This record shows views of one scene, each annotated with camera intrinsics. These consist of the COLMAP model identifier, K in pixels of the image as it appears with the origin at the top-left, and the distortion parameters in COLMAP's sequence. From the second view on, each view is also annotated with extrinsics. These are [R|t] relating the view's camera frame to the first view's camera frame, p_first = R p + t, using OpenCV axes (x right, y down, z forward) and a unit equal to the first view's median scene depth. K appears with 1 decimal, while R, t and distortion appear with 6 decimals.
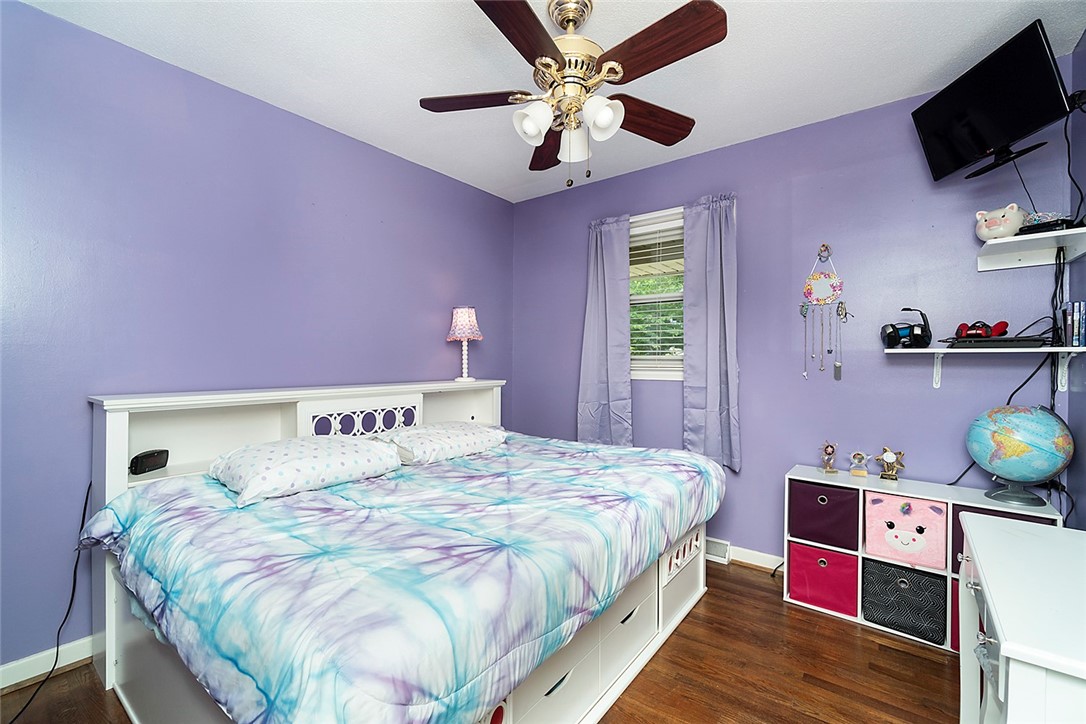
lens RADIAL K [[472.9, 0, 535.1], [0, 472.9, 363.1], [0, 0, 1]] dist [0.002410, -0.000135]
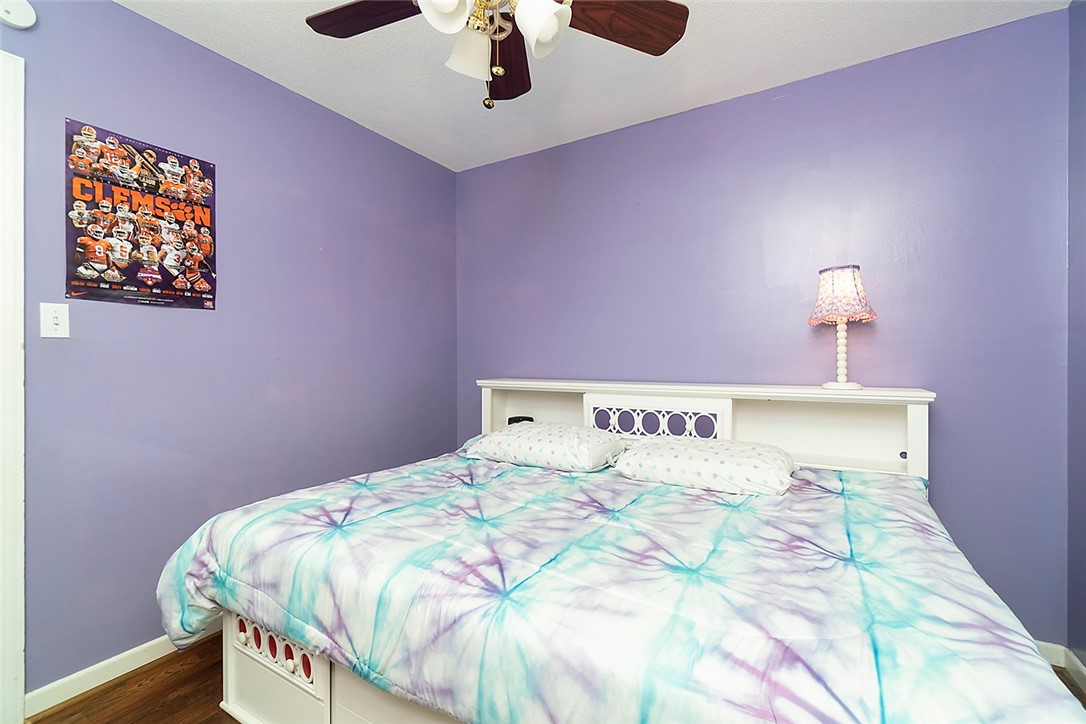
lens RADIAL K [[472.9, 0, 536.9], [0, 472.9, 359.4], [0, 0, 1]] dist [0.002410, -0.000135]
pose [[0.092751, -0.000018, -0.995689, 0.583446], [-0.000689, 1.000000, -0.000082, 0.001153], [0.995689, 0.000694, 0.092751, 0.746825]]
